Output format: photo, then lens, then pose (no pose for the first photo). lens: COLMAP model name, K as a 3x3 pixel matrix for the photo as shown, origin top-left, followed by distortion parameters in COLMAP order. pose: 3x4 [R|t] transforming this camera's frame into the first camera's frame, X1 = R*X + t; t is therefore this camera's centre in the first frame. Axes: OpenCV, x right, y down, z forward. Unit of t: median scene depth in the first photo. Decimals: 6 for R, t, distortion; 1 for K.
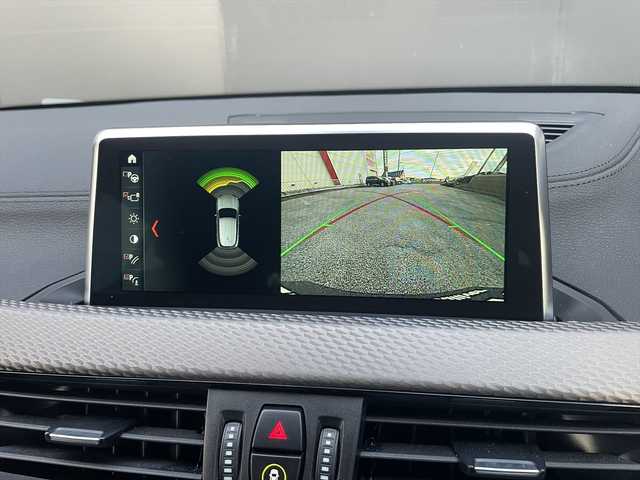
lens RADIAL K [[481.2, 0, 320.0], [0, 481.2, 240.0], [0, 0, 1]] dist [0.081921, -0.131510]
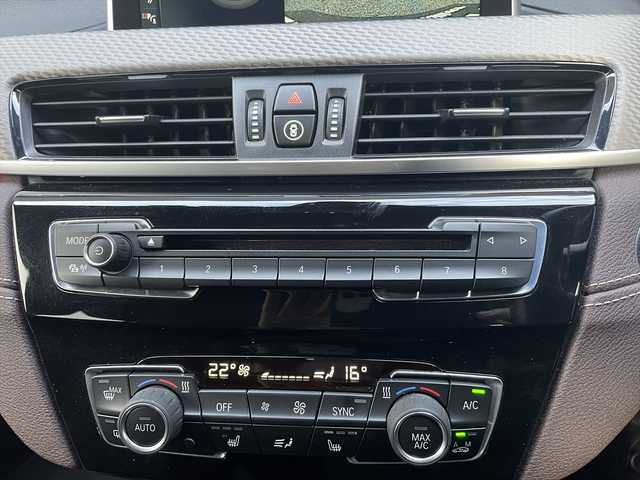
lens RADIAL K [[481.2, 0, 320.0], [0, 481.2, 240.0], [0, 0, 1]] dist [0.081921, -0.131510]
pose [[0.998291, -0.037070, 0.045180, -0.080904], [0.029553, 0.987164, 0.156954, 0.494339], [-0.050418, -0.155350, 0.986572, -0.231166]]
